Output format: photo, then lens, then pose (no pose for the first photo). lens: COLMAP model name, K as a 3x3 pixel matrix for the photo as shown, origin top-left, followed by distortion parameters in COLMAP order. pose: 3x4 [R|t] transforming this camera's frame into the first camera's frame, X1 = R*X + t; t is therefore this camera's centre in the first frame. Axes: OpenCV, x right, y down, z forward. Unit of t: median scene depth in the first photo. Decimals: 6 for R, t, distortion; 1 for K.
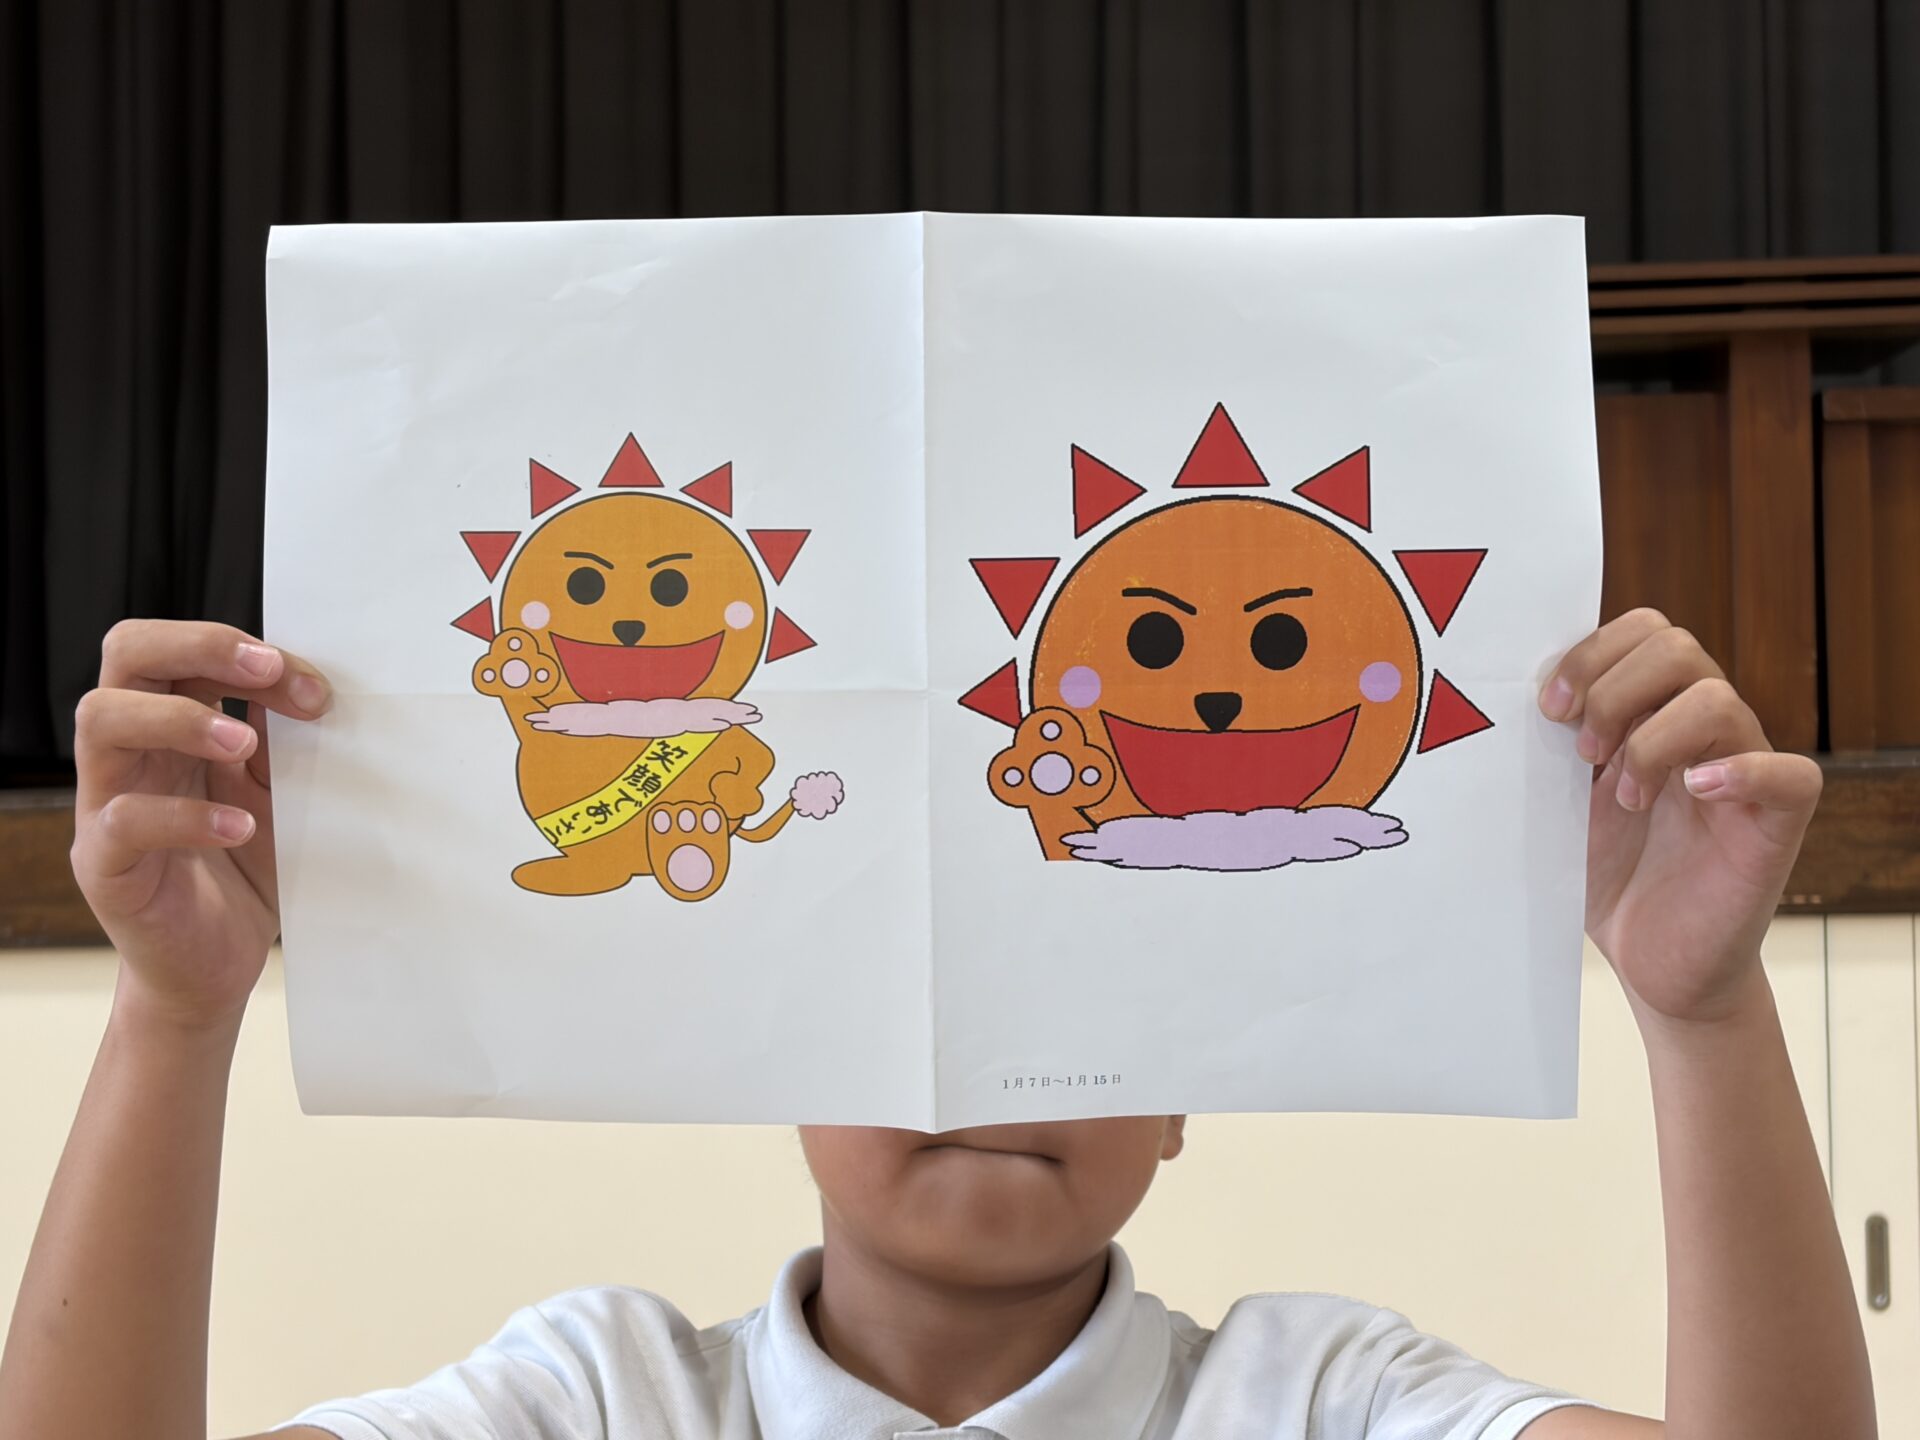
lens RADIAL K [[3525.1, 0, 960.0], [0, 3525.1, 720.0], [0, 0, 1]] dist [0.003666, -0.010924]
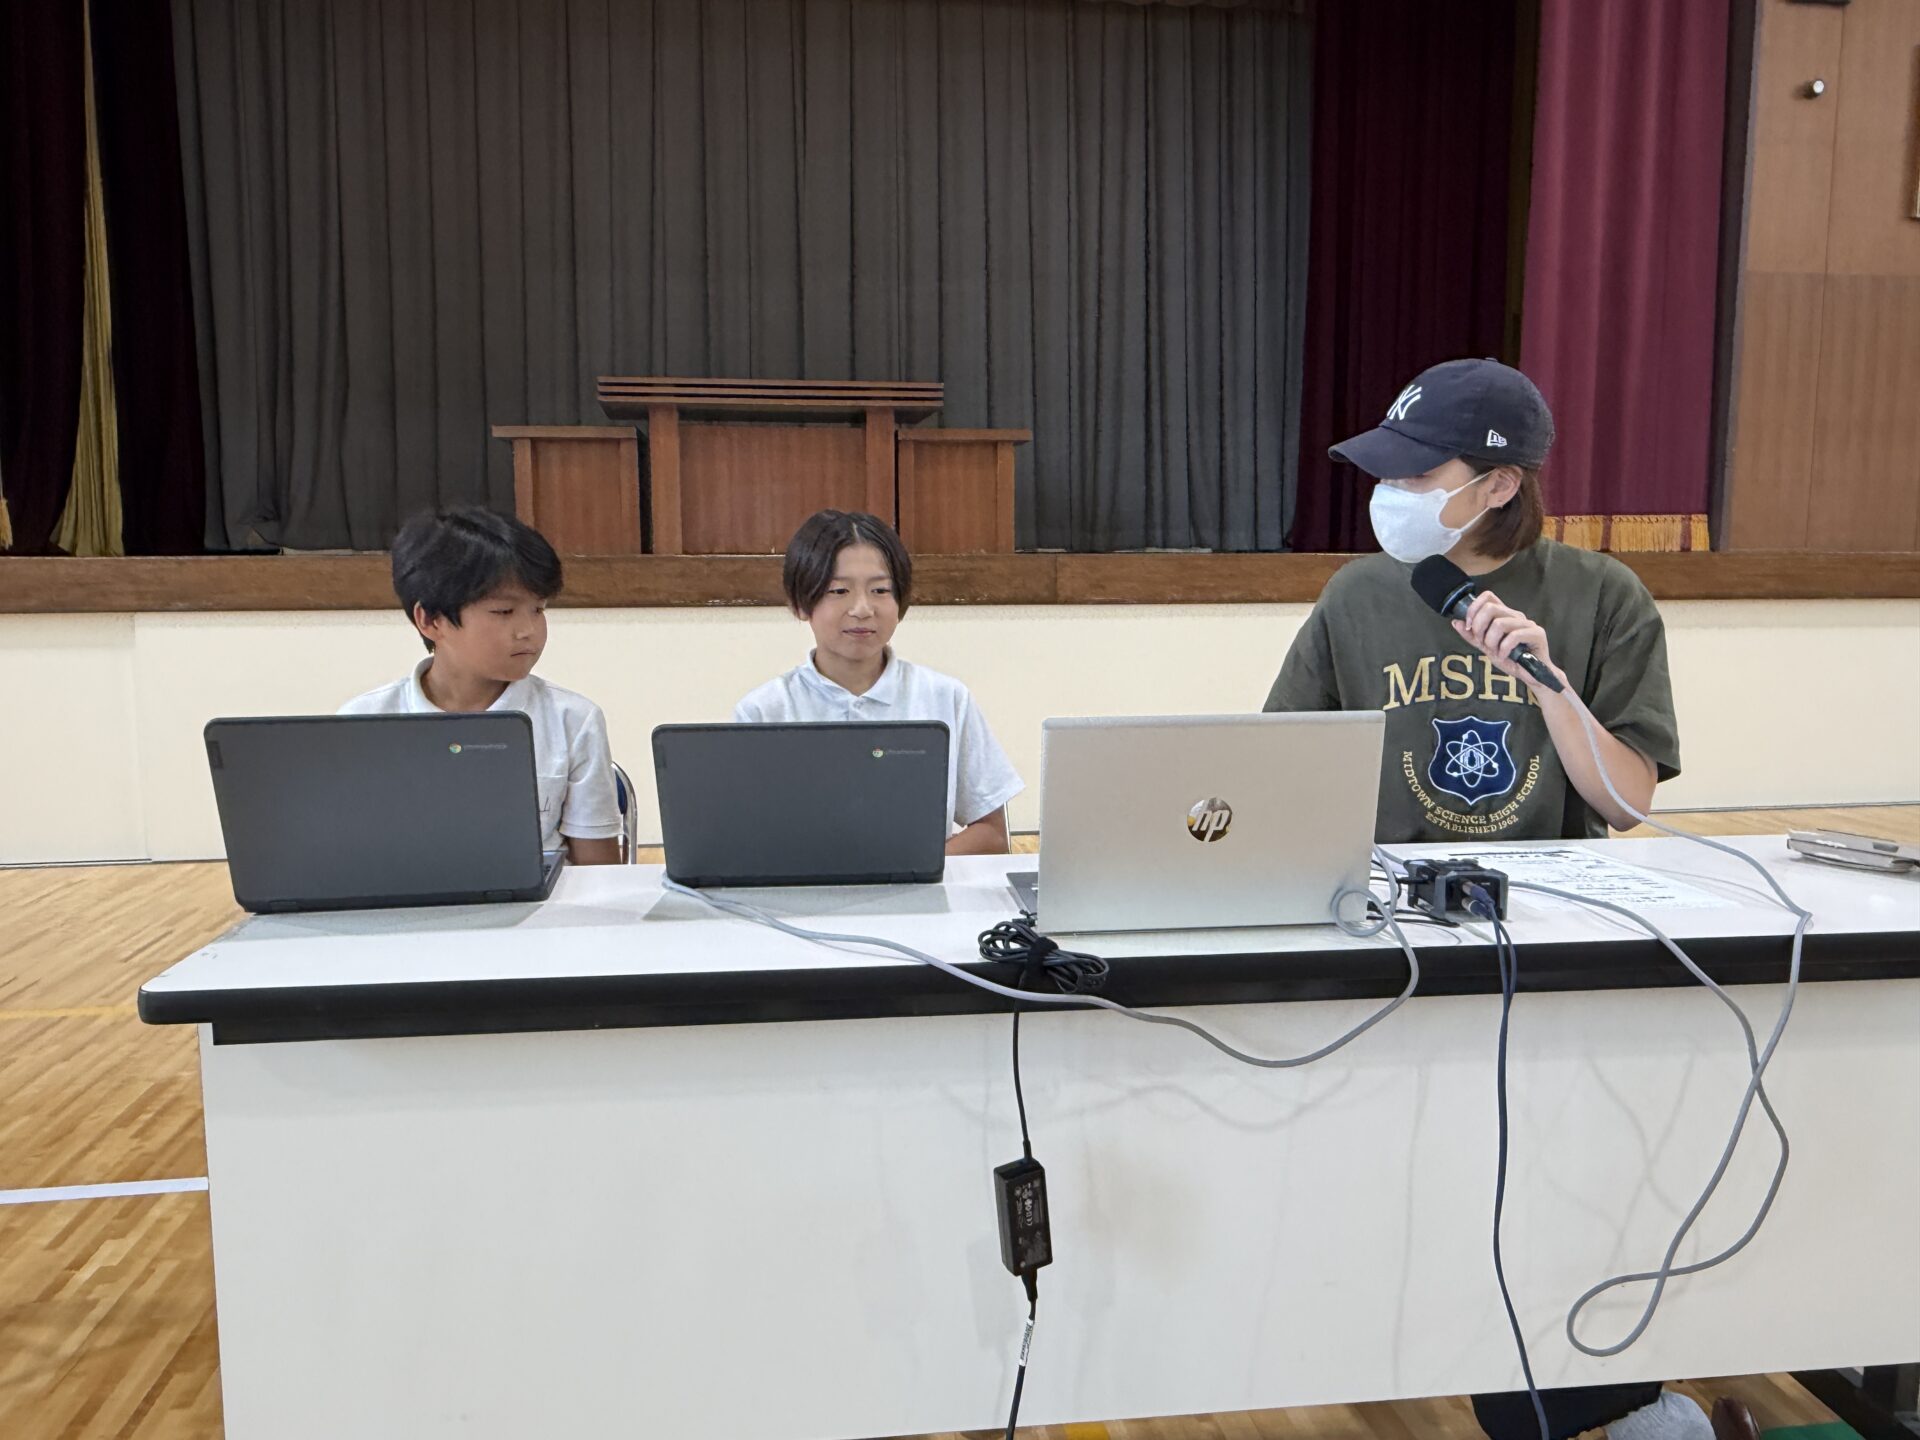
lens RADIAL K [[1389.1, 0, 960.0], [0, 1389.1, 720.0], [0, 0, 1]] dist [0.004615, 0.000493]
pose [[0.973048, -0.004162, 0.230565, 0.032074], [-0.023653, 0.992762, 0.117742, 0.006502], [-0.229386, -0.120022, 0.965907, -0.128586]]
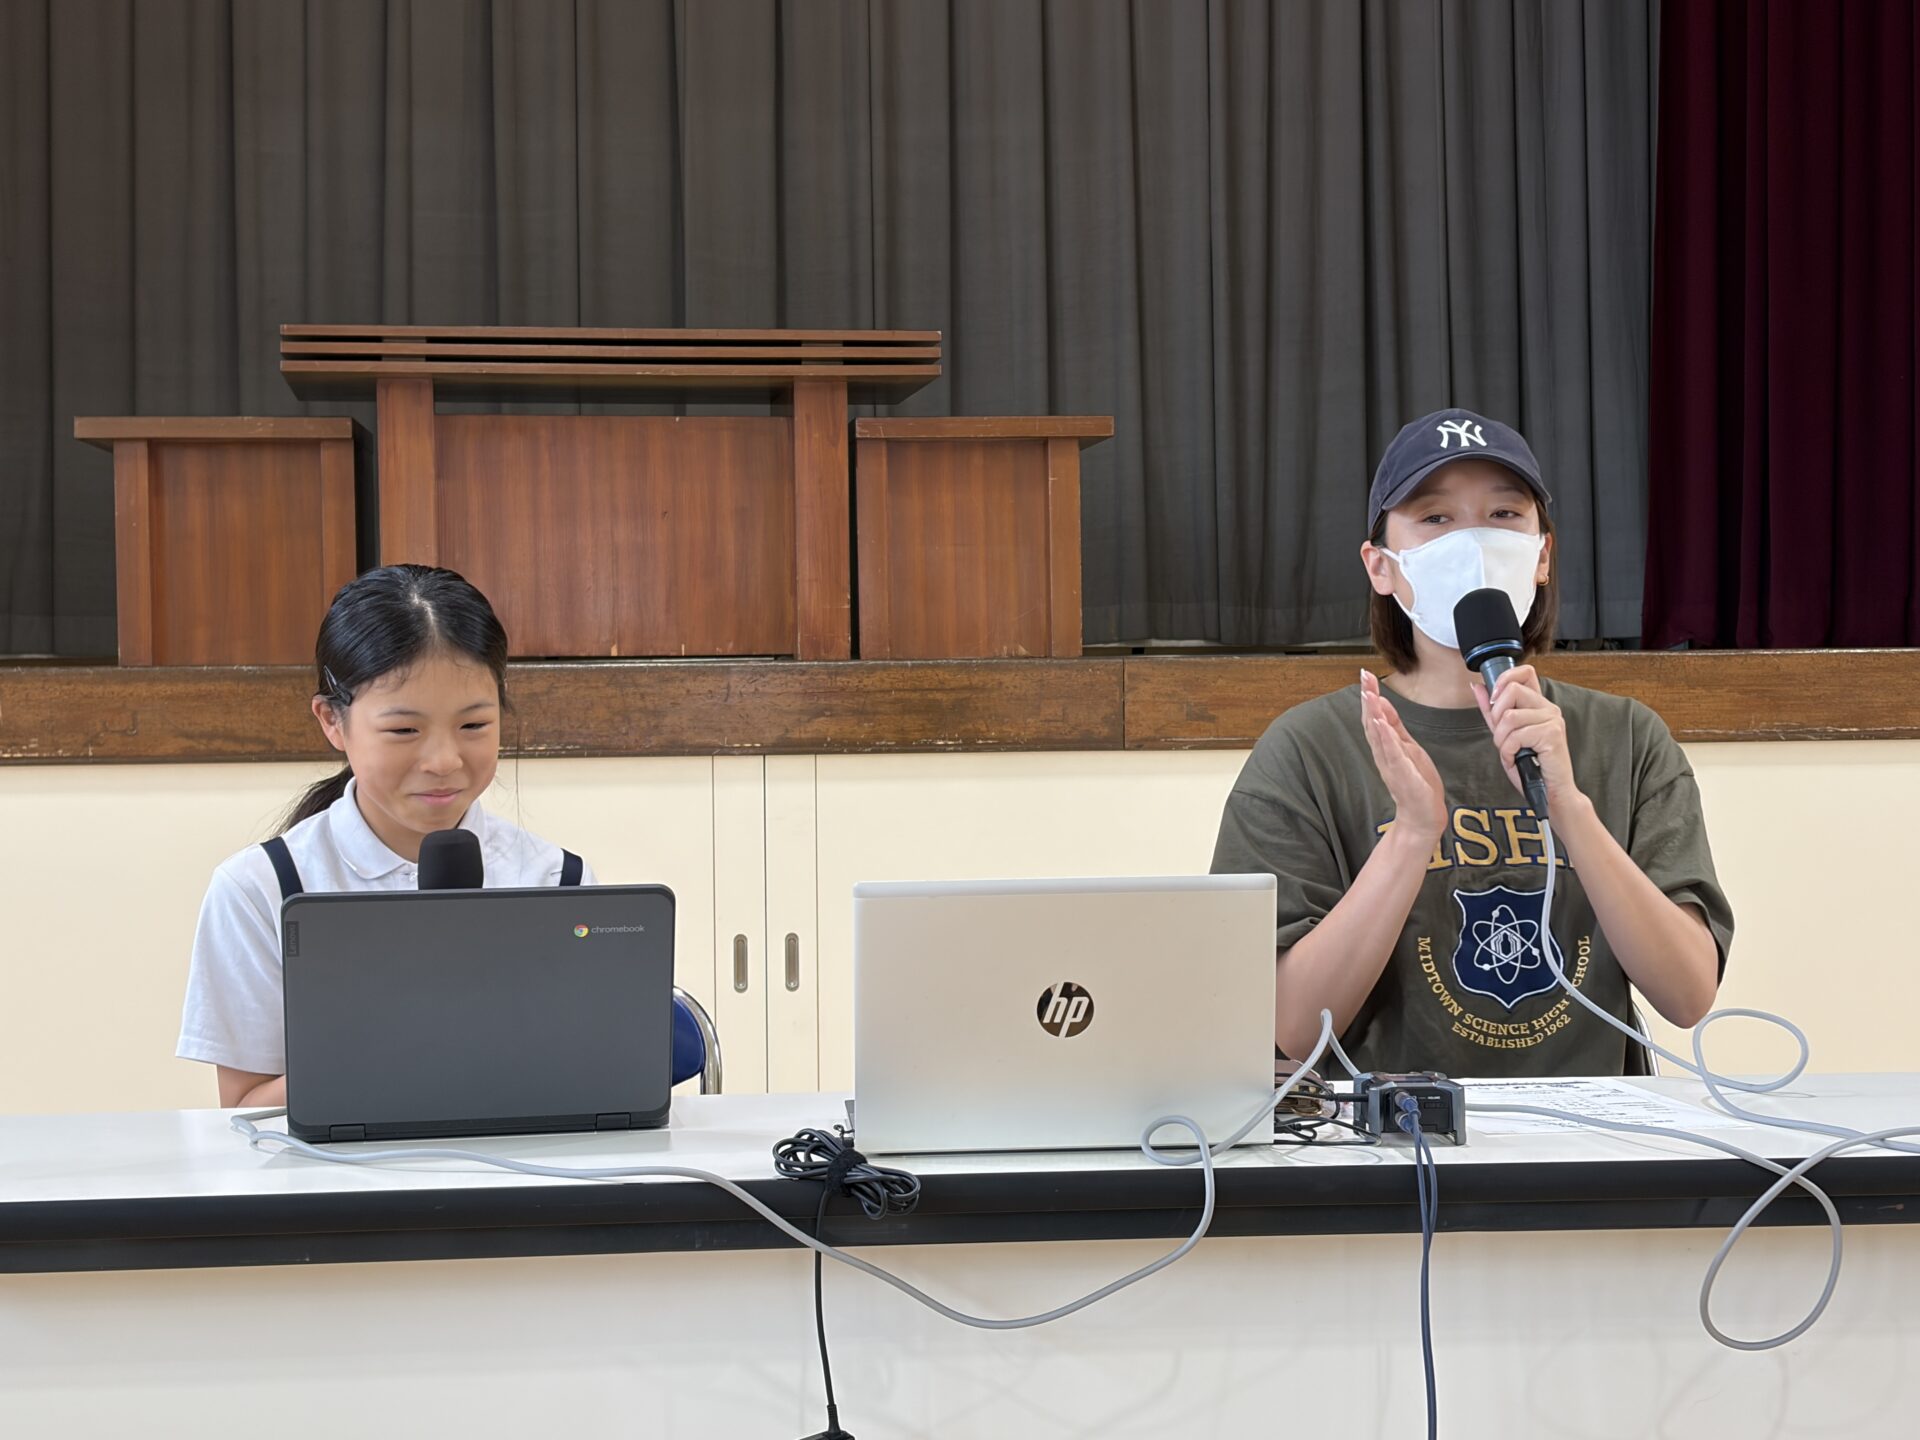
lens RADIAL K [[3091.1, 0, 960.0], [0, 3091.1, 720.0], [0, 0, 1]] dist [0.181111, -0.126090]
pose [[0.979880, 0.011092, 0.199277, 0.028333], [-0.016322, 0.999564, 0.024620, 0.000978], [-0.198917, -0.027377, 0.979634, -0.291120]]
